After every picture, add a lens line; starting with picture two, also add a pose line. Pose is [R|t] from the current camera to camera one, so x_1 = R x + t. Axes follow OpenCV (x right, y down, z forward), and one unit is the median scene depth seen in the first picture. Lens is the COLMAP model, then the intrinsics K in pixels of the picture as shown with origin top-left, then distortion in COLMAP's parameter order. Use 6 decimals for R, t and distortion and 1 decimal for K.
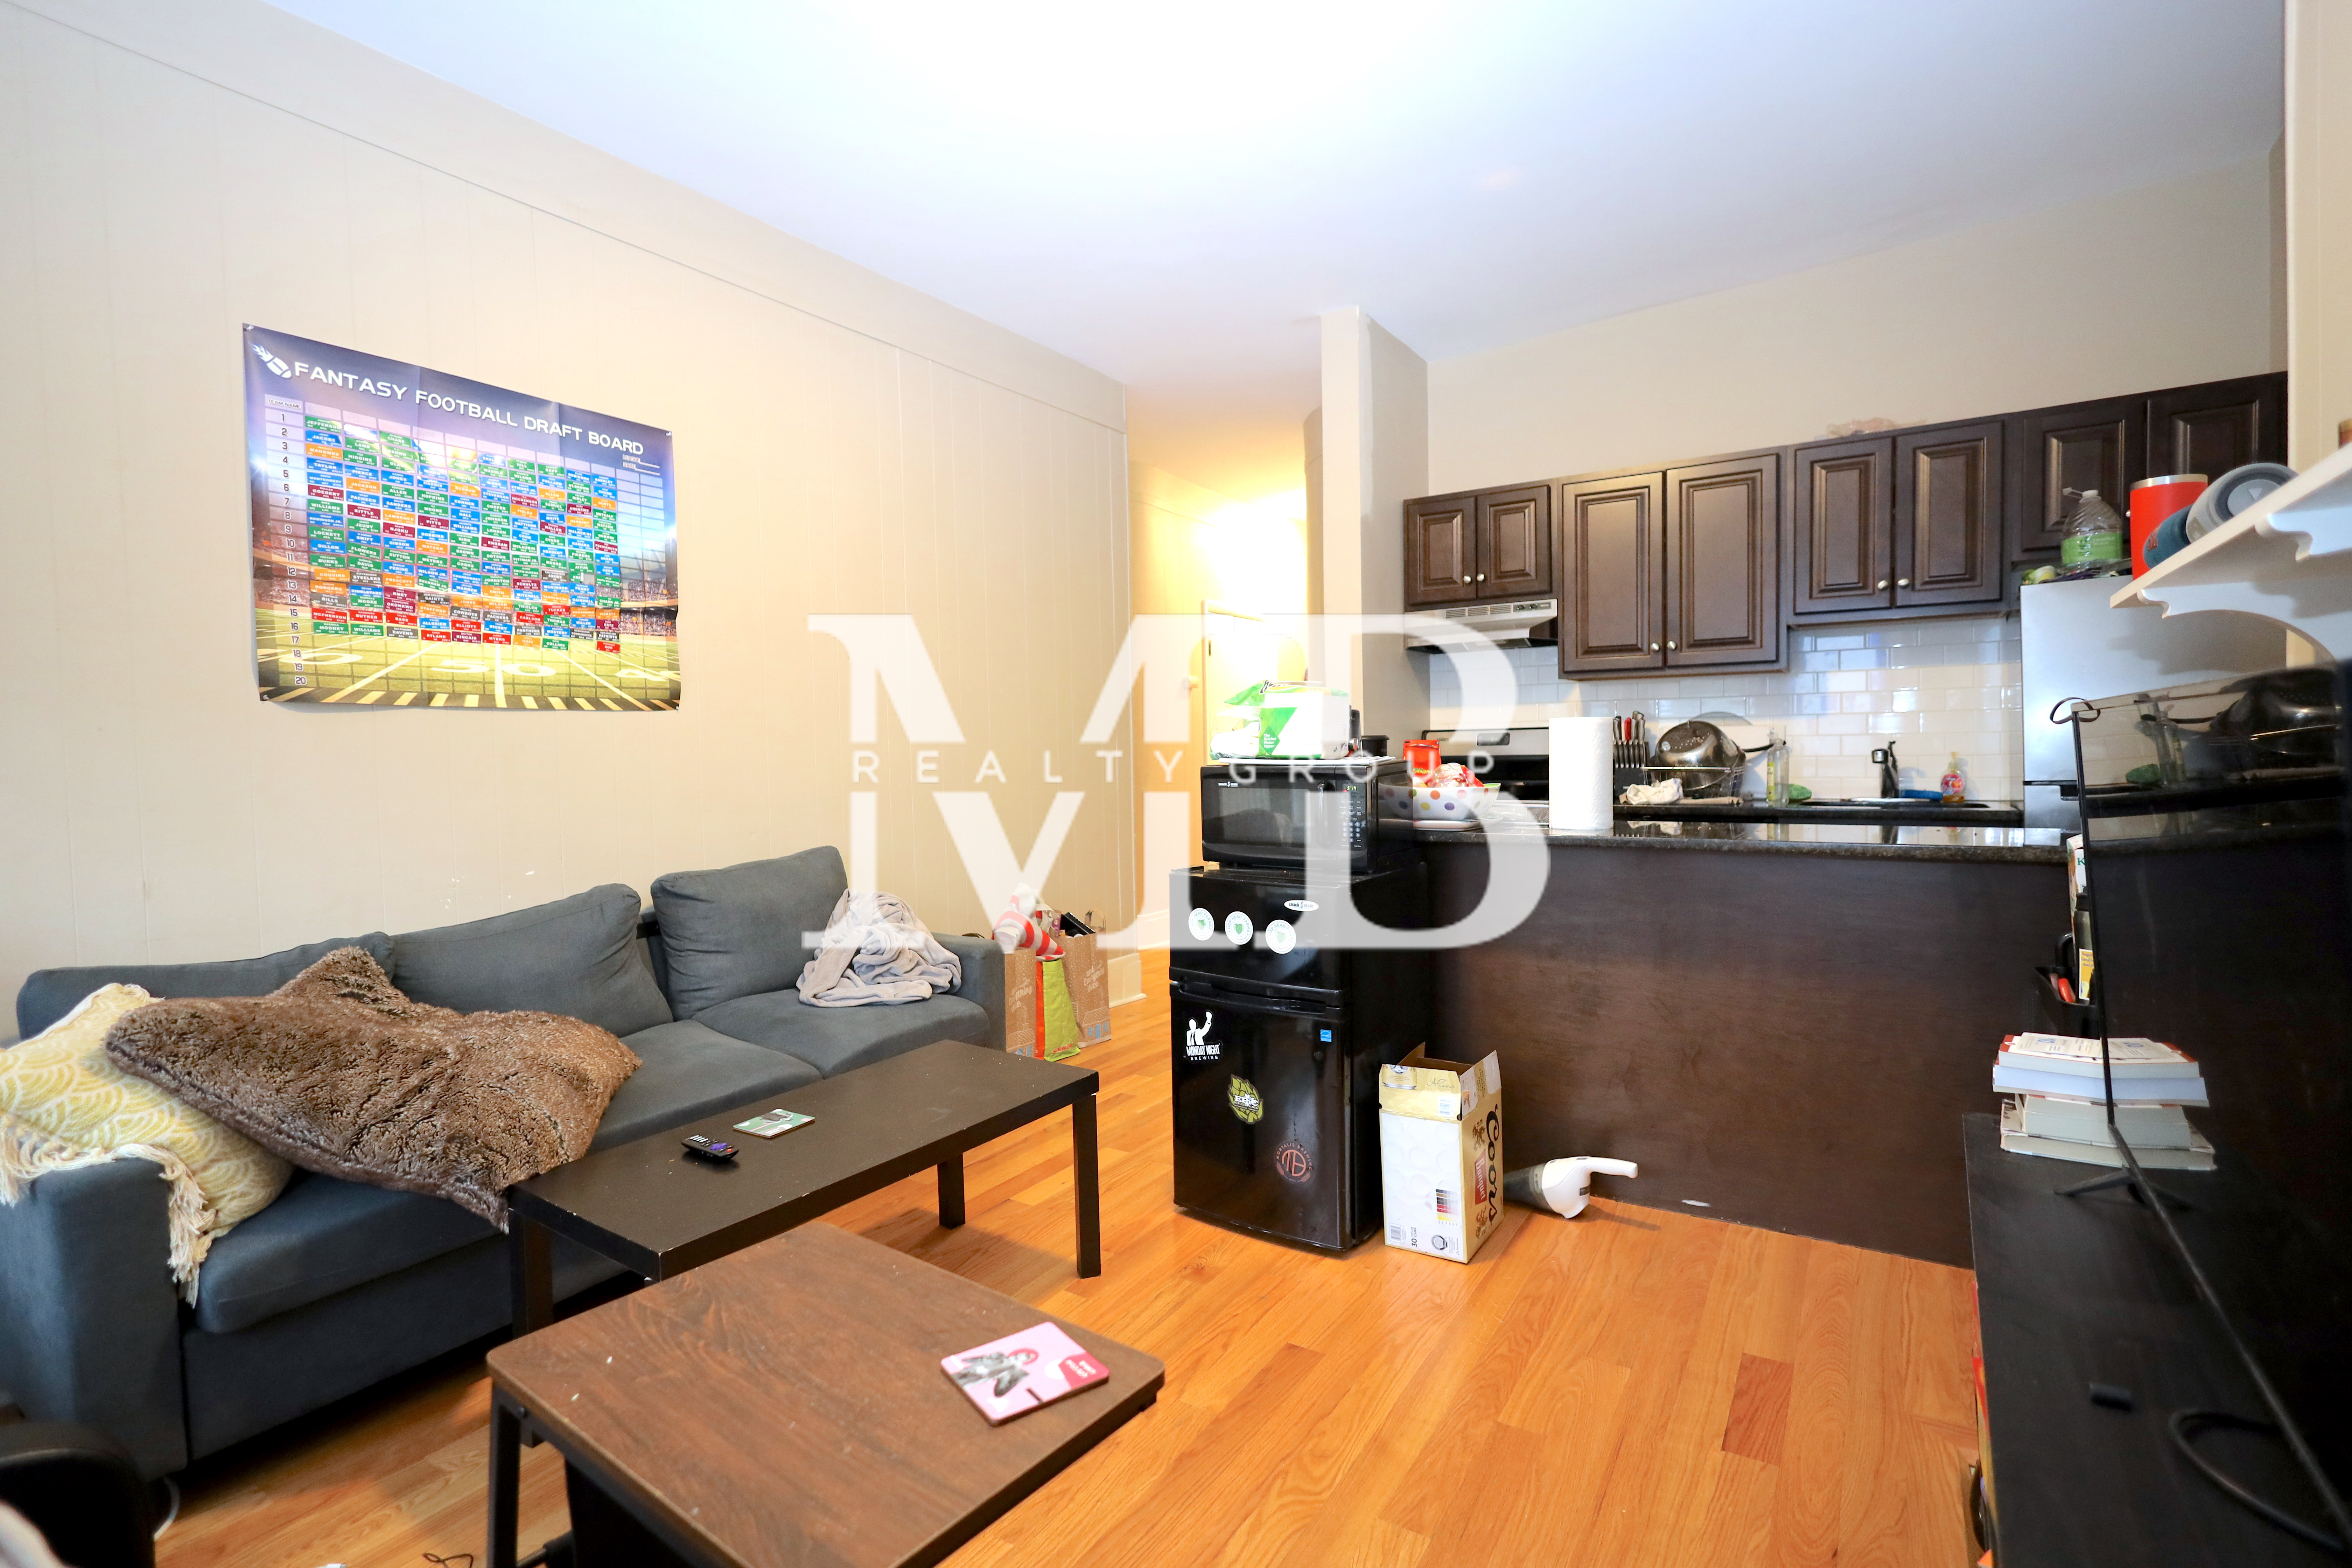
lens RADIAL K [[1061.5, 0, 1172.1], [0, 1061.5, 765.6], [0, 0, 1]] dist [0.001760, 0.000597]
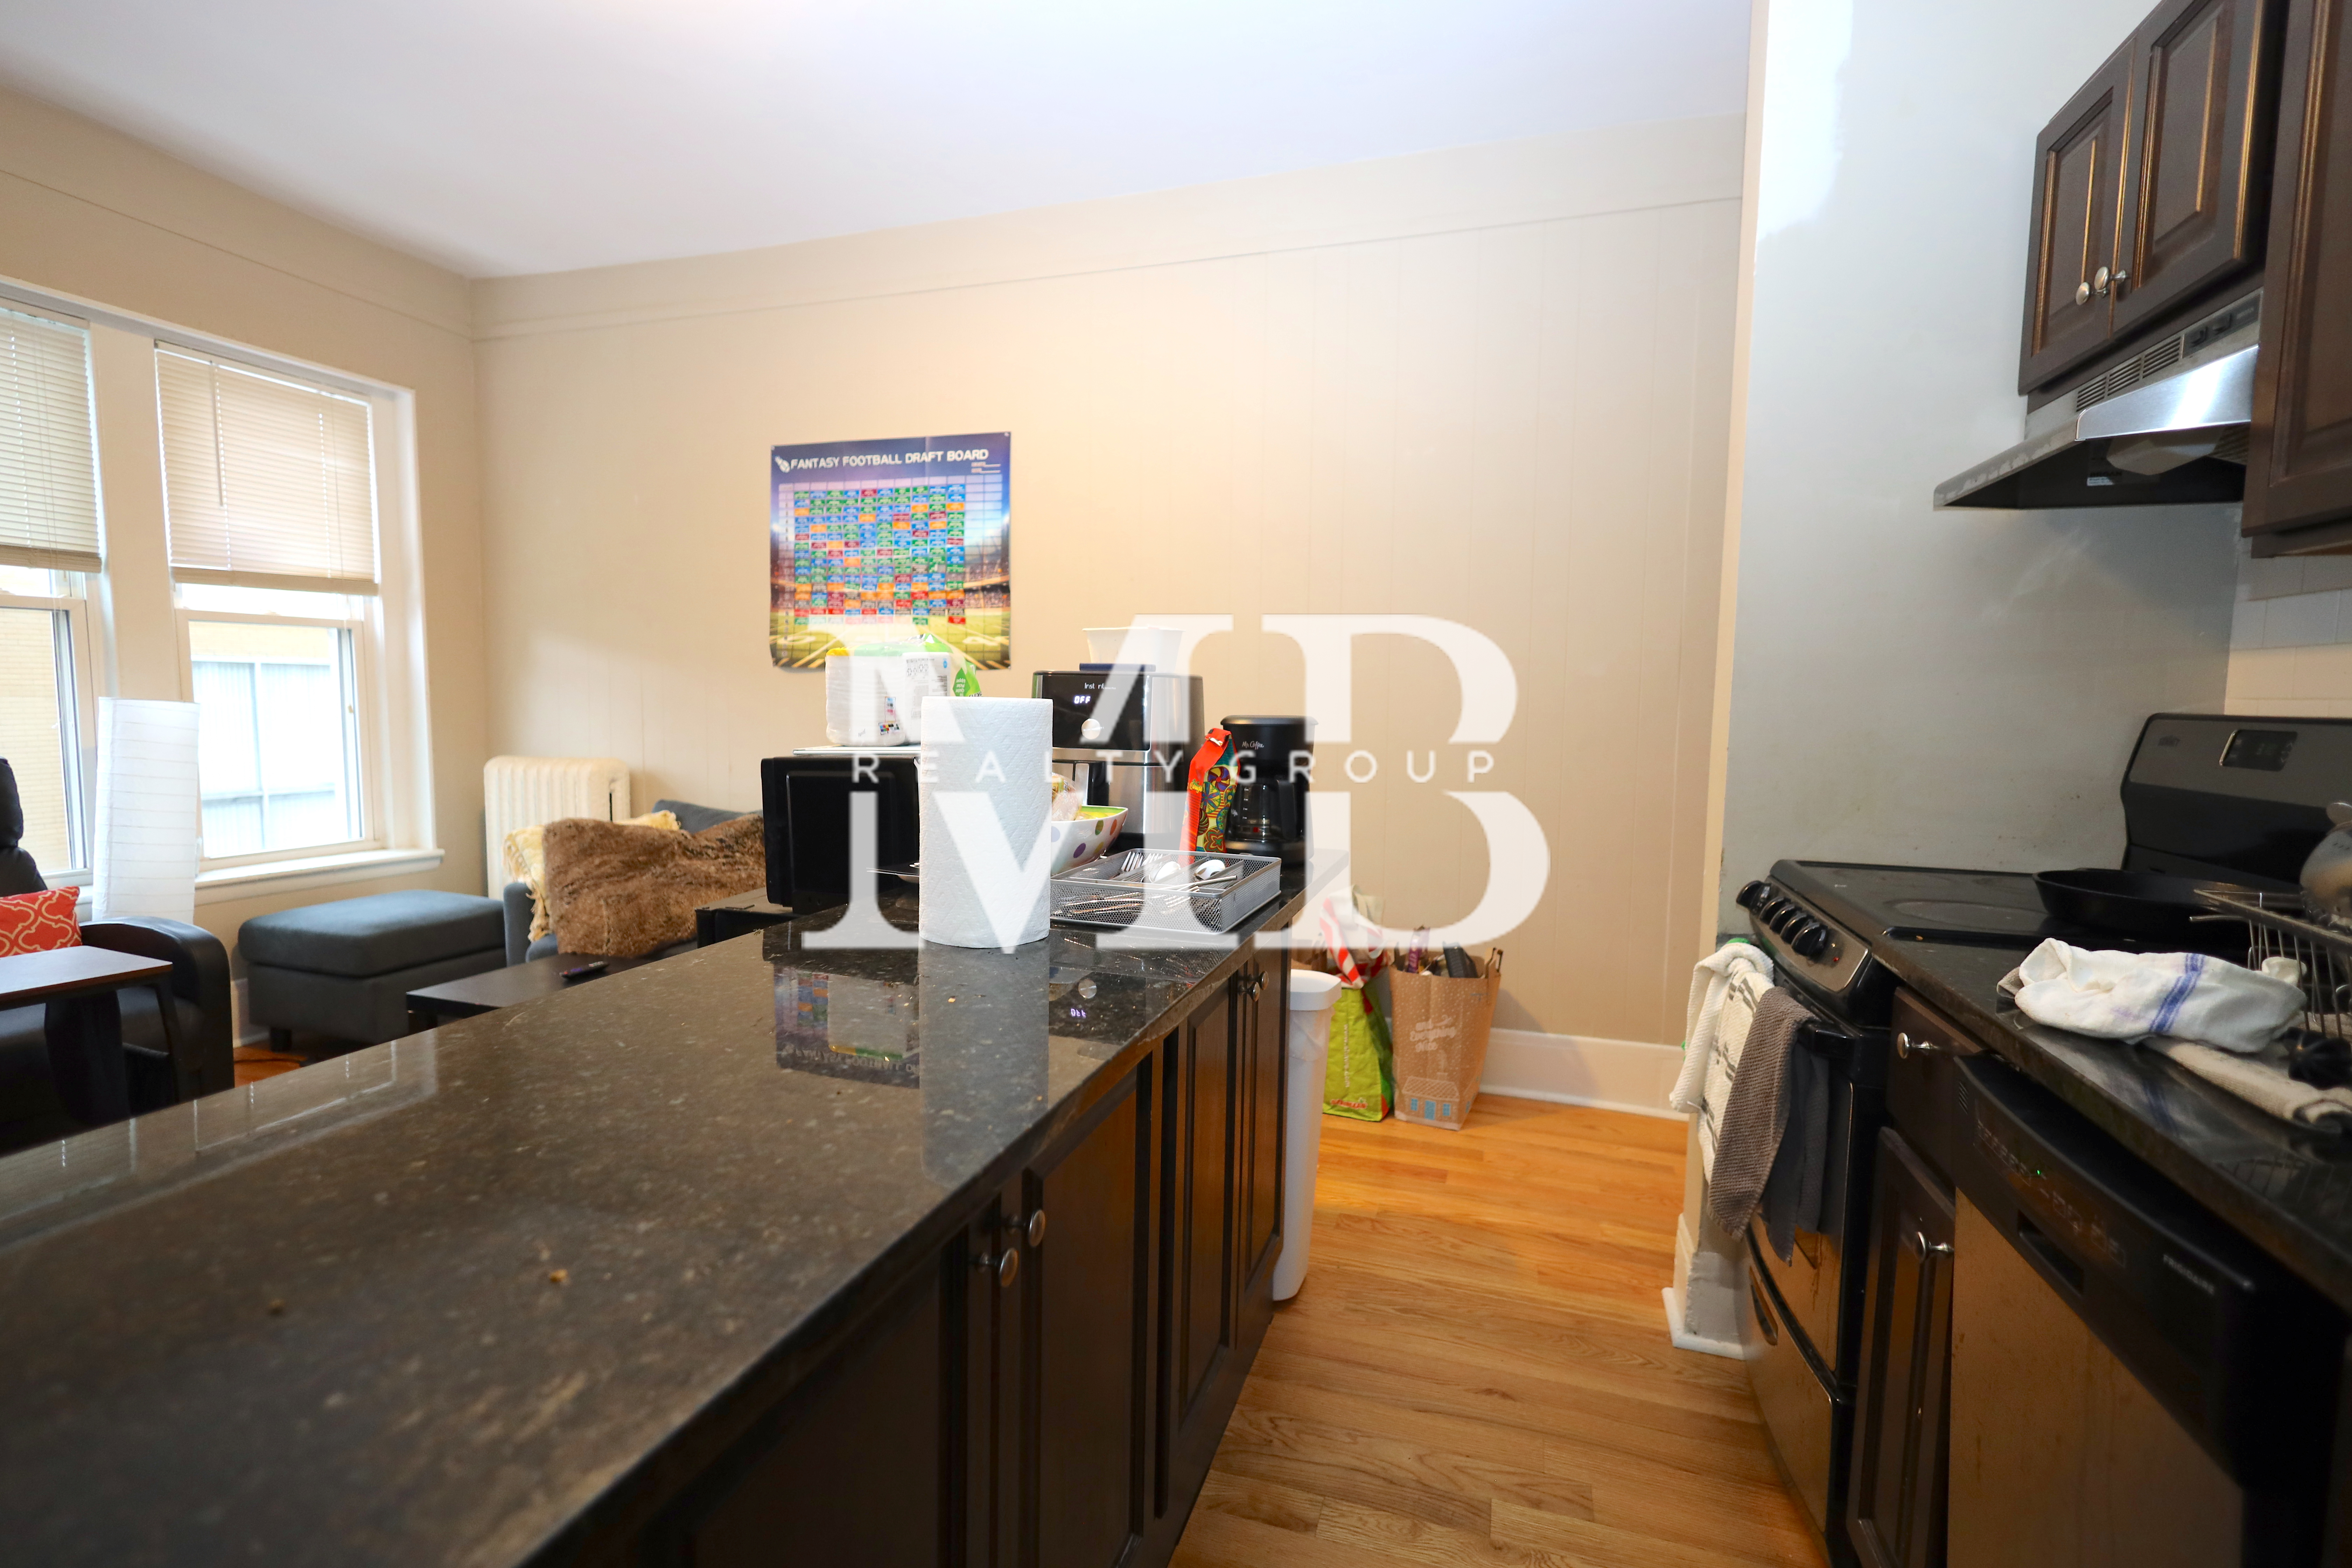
lens RADIAL K [[1061.5, 0, 1174.9], [0, 1061.5, 793.8], [0, 0, 1]] dist [0.001760, 0.000597]
pose [[0.278648, 0.099439, -0.955231, 0.793808], [-0.044295, 0.994898, 0.090647, -0.031367], [0.959371, 0.017054, 0.281631, 0.904886]]
